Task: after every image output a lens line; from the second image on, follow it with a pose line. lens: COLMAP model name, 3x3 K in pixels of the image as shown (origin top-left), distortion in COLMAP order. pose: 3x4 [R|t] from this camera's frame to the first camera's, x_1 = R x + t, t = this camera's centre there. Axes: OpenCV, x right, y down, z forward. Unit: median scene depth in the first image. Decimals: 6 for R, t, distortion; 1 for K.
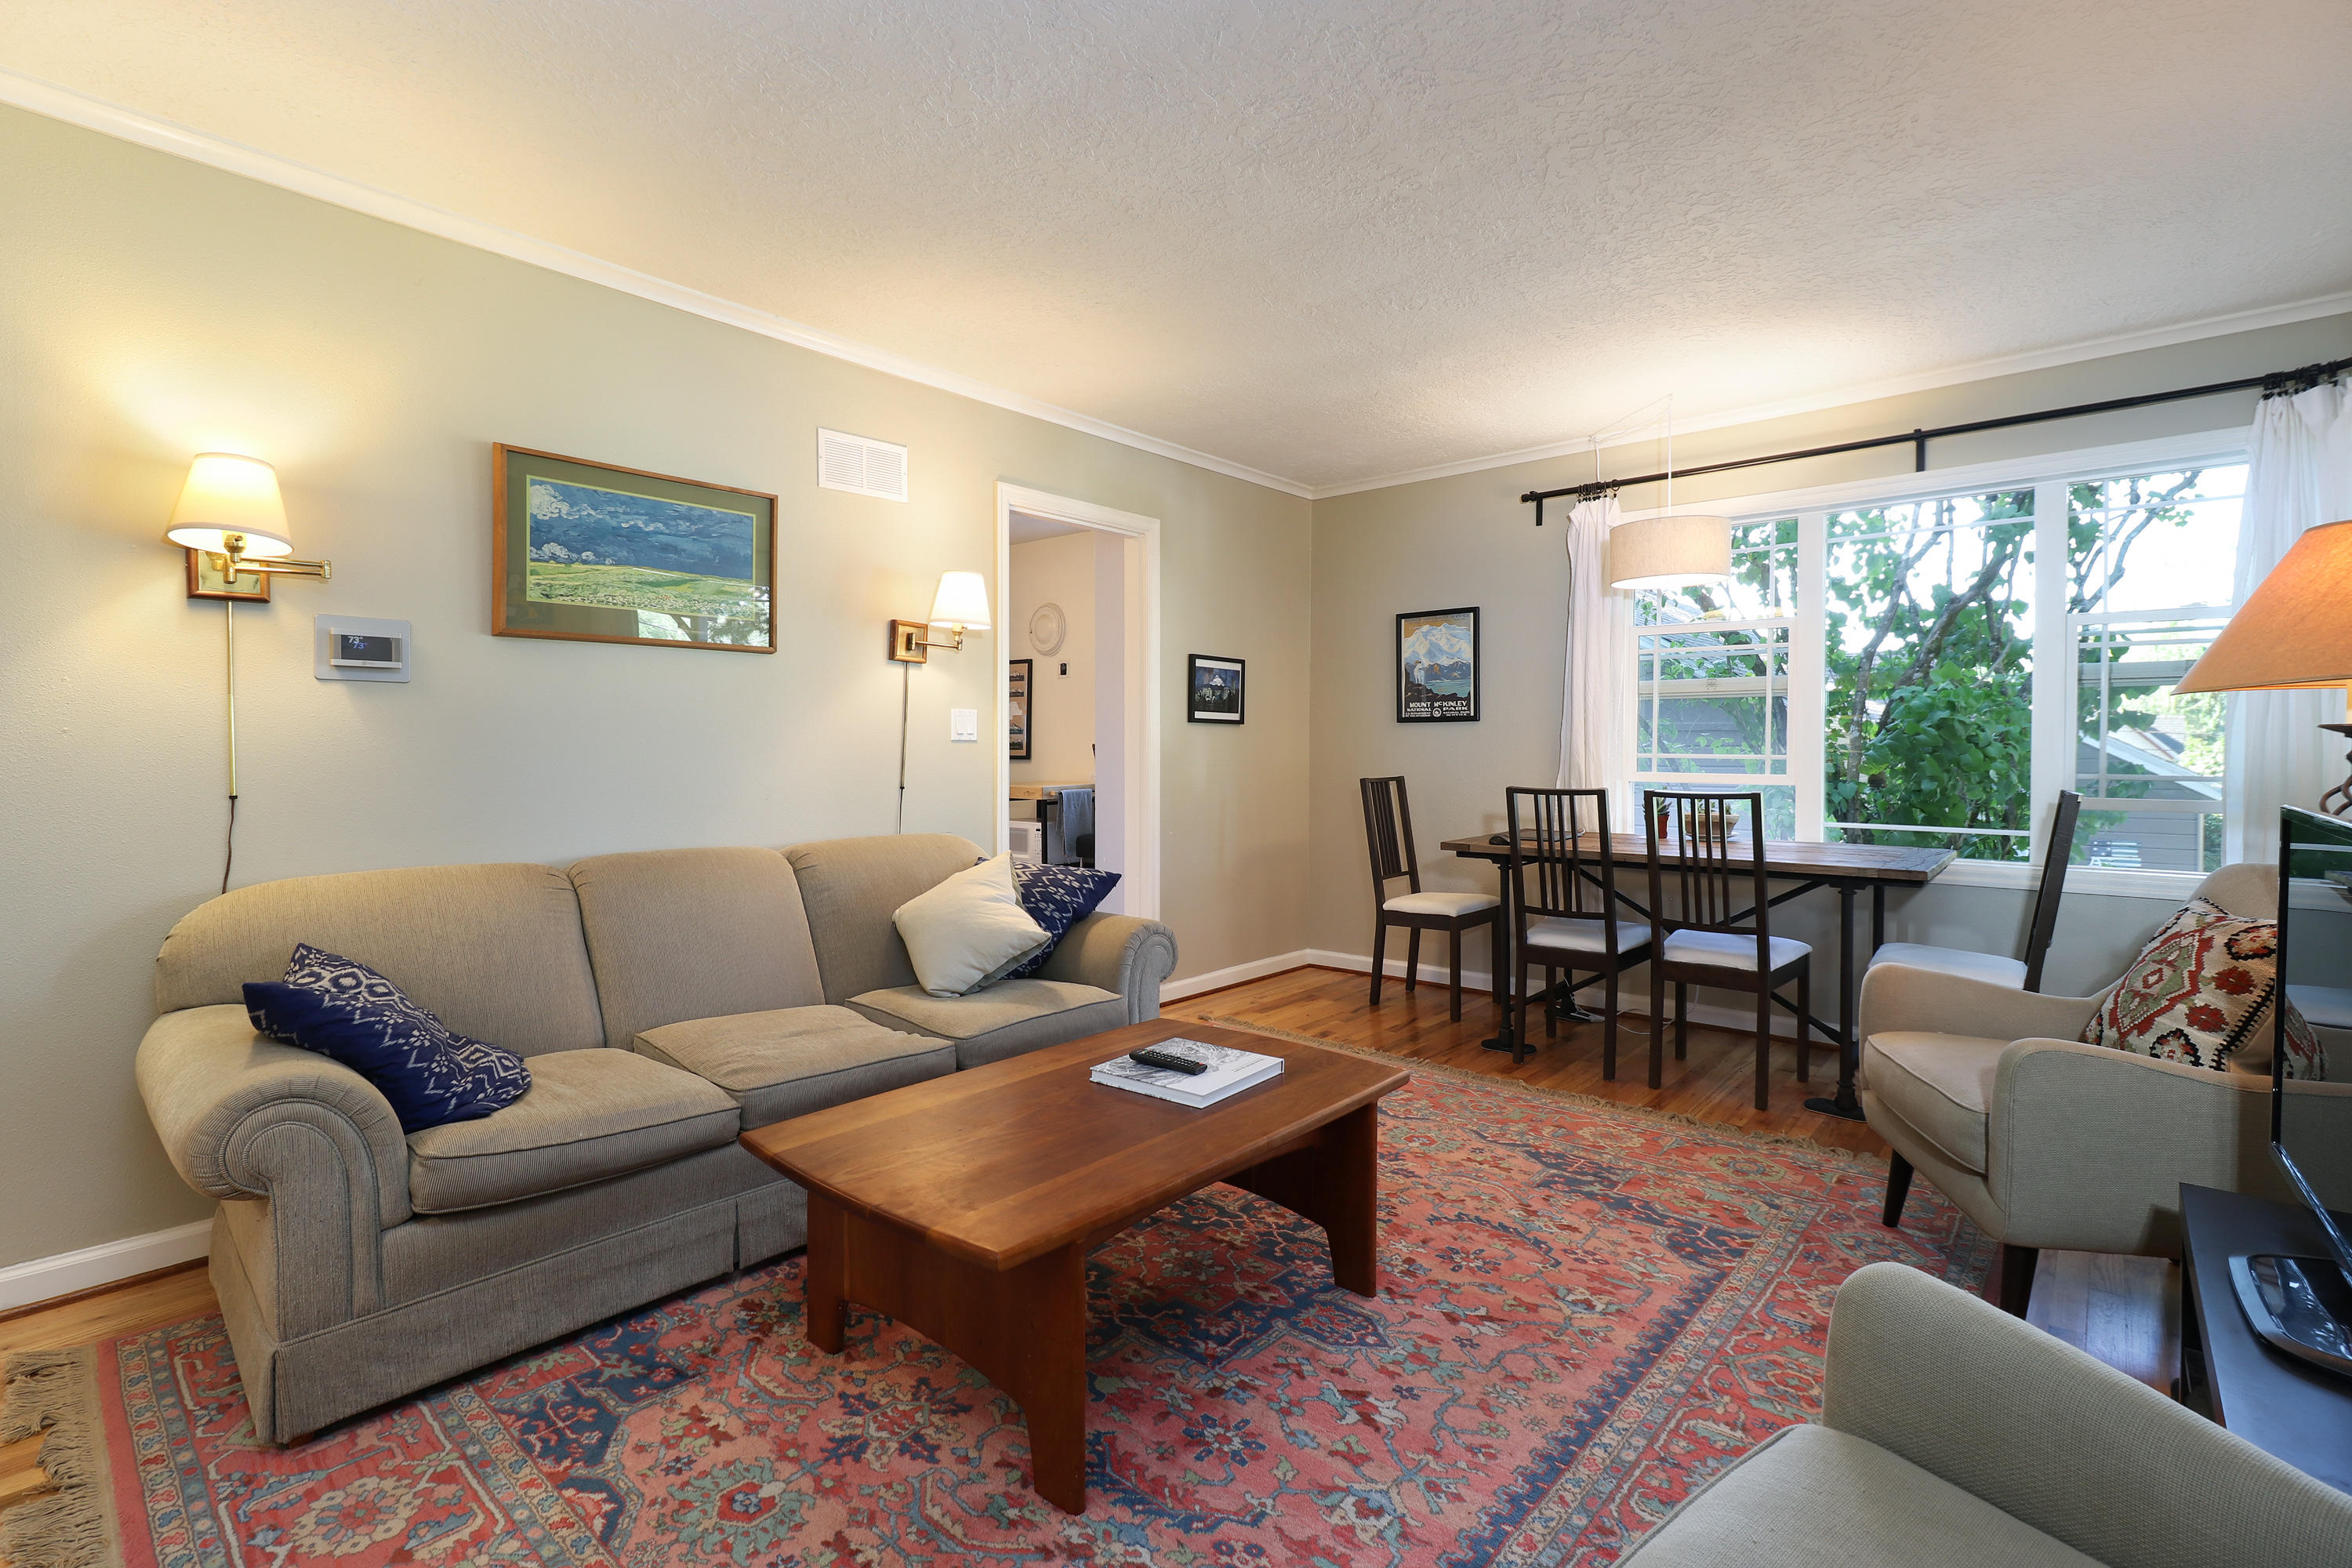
lens RADIAL K [[1092.0, 0, 1173.7], [0, 1092.0, 757.6], [0, 0, 1]] dist [0.002436, 0.000262]
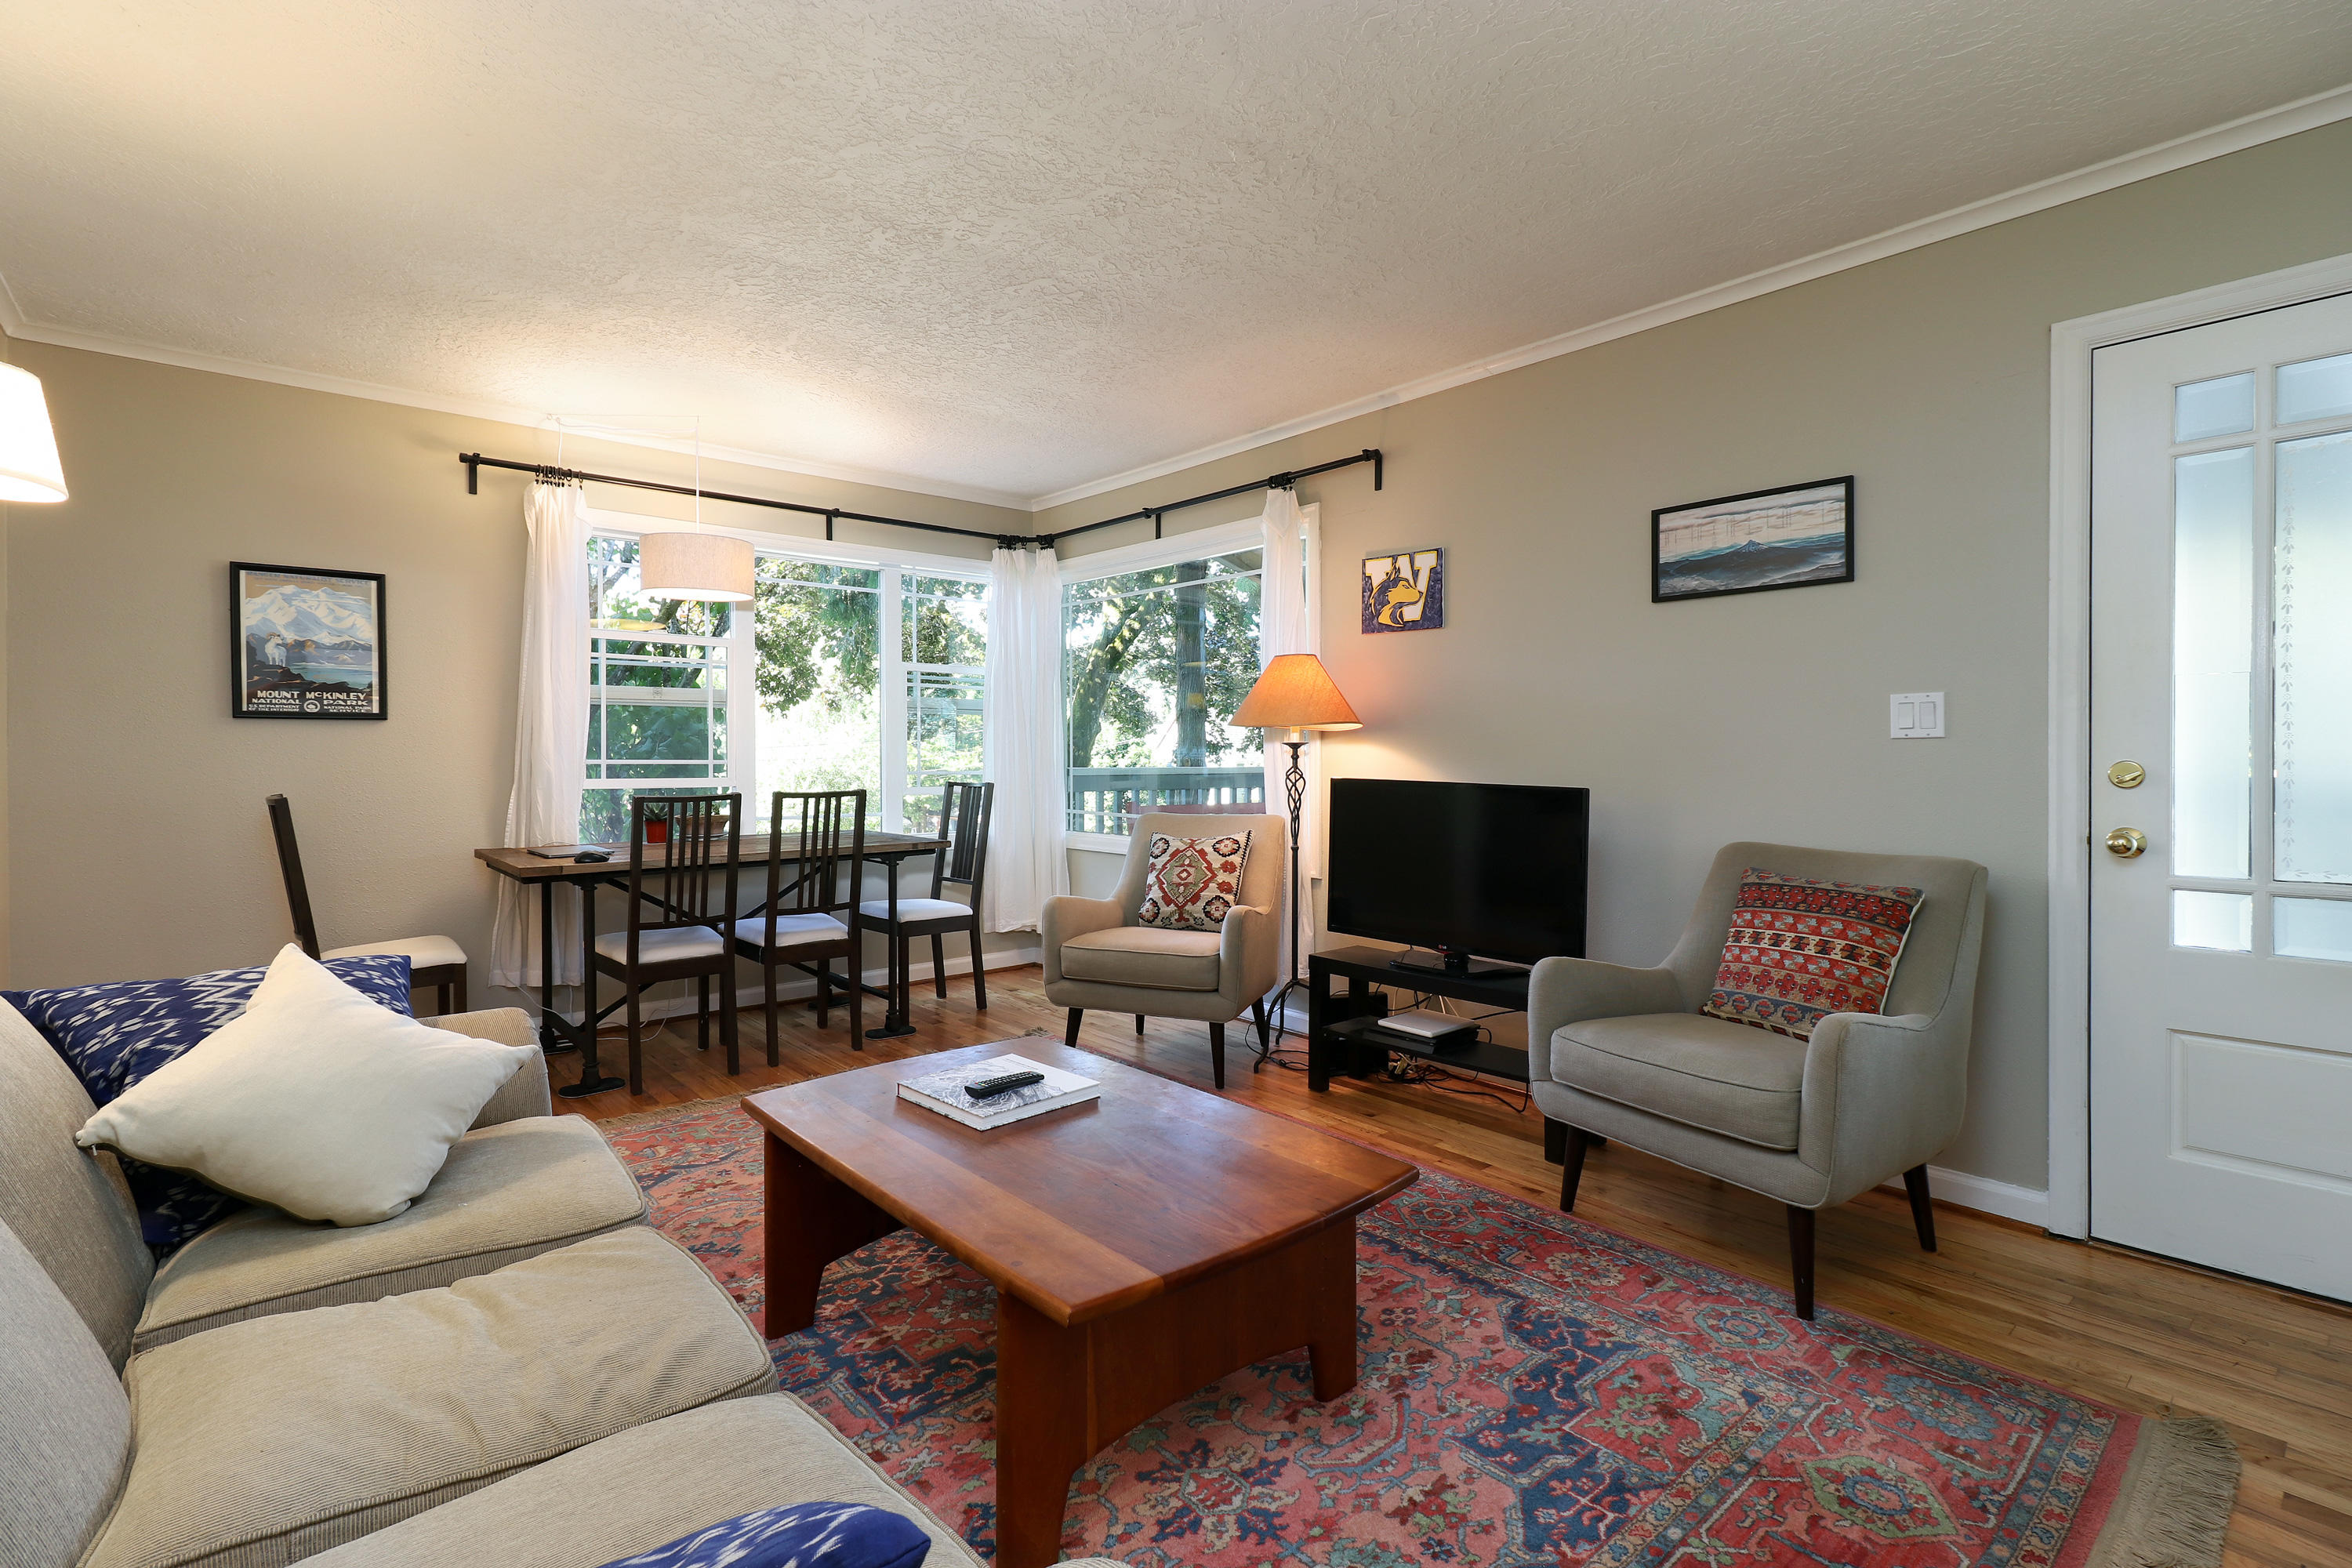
lens RADIAL K [[1092.0, 0, 1173.7], [0, 1092.0, 757.6], [0, 0, 1]] dist [0.002436, 0.000262]
pose [[0.132111, -0.004148, 0.991226, -0.546831], [0.010444, 0.999942, 0.002793, -0.003522], [-0.991180, 0.009984, 0.132147, 0.428194]]
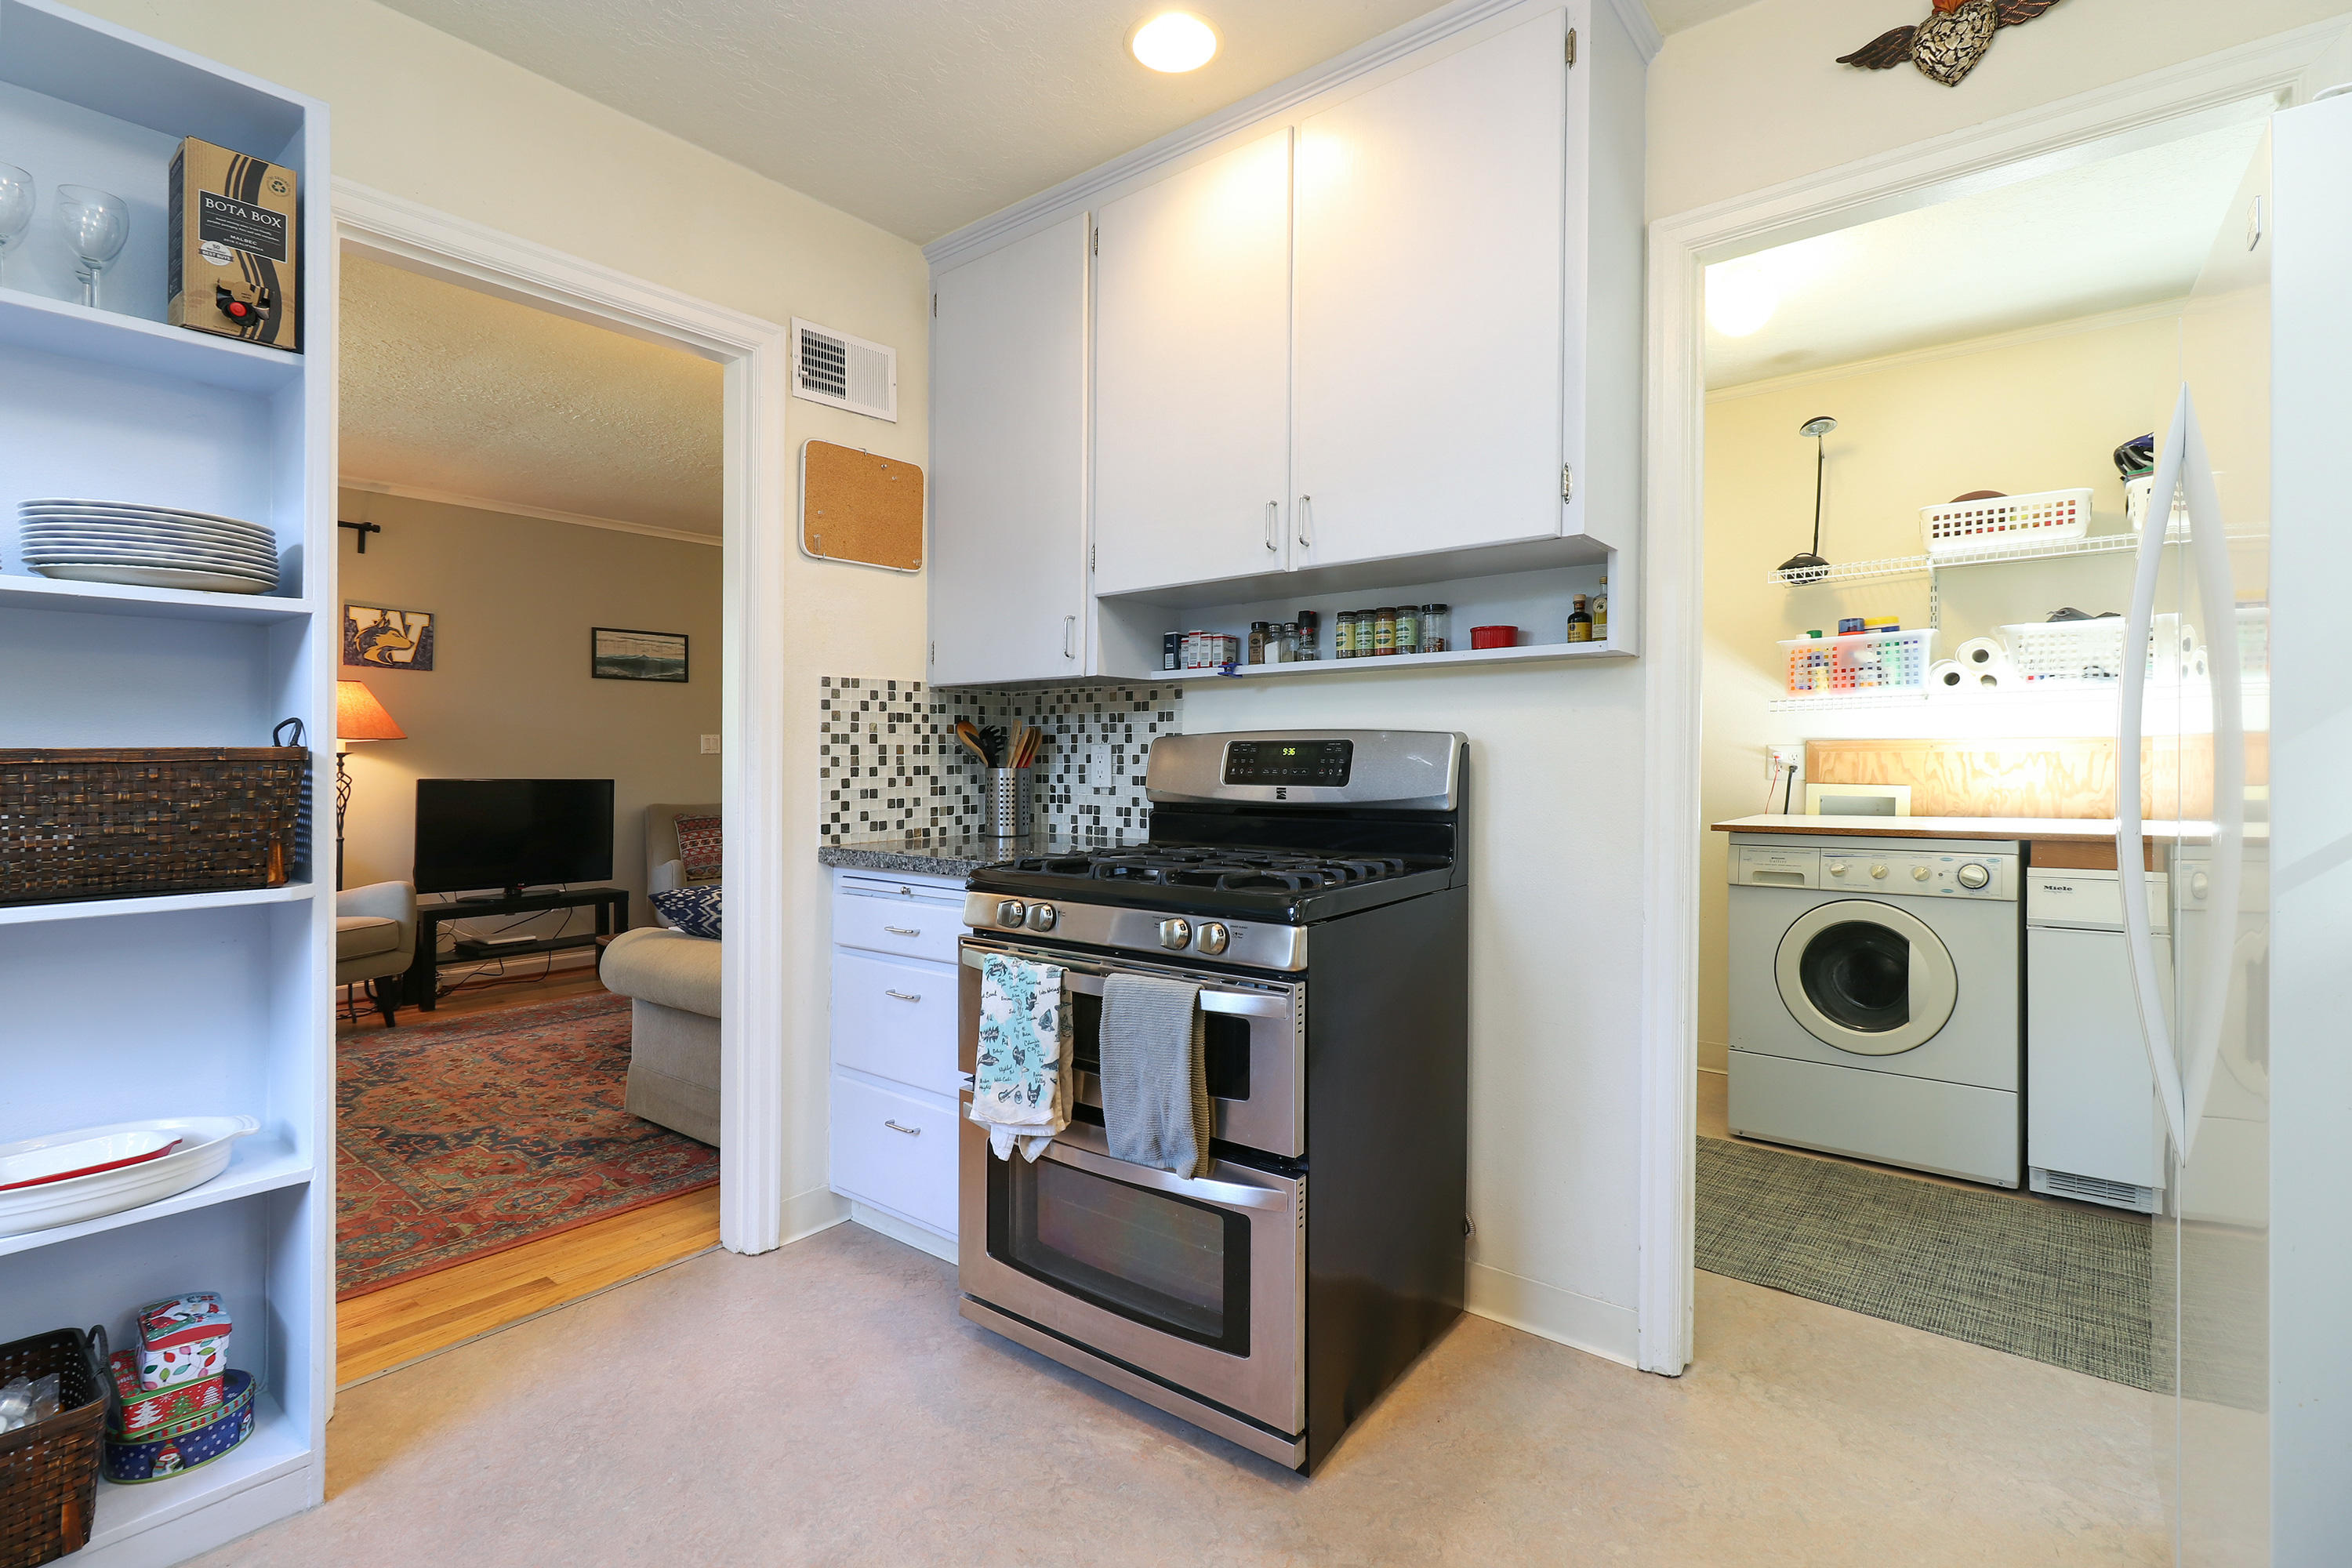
lens RADIAL K [[1117.4, 0, 1176.0], [0, 1117.4, 784.0], [0, 0, 1]] dist [0.000481, -0.000012]
pose [[-0.999334, 0.003321, -0.036330, -0.351919], [0.002208, 0.999528, 0.030630, -0.020373], [0.036415, 0.030529, -0.998870, 2.487576]]
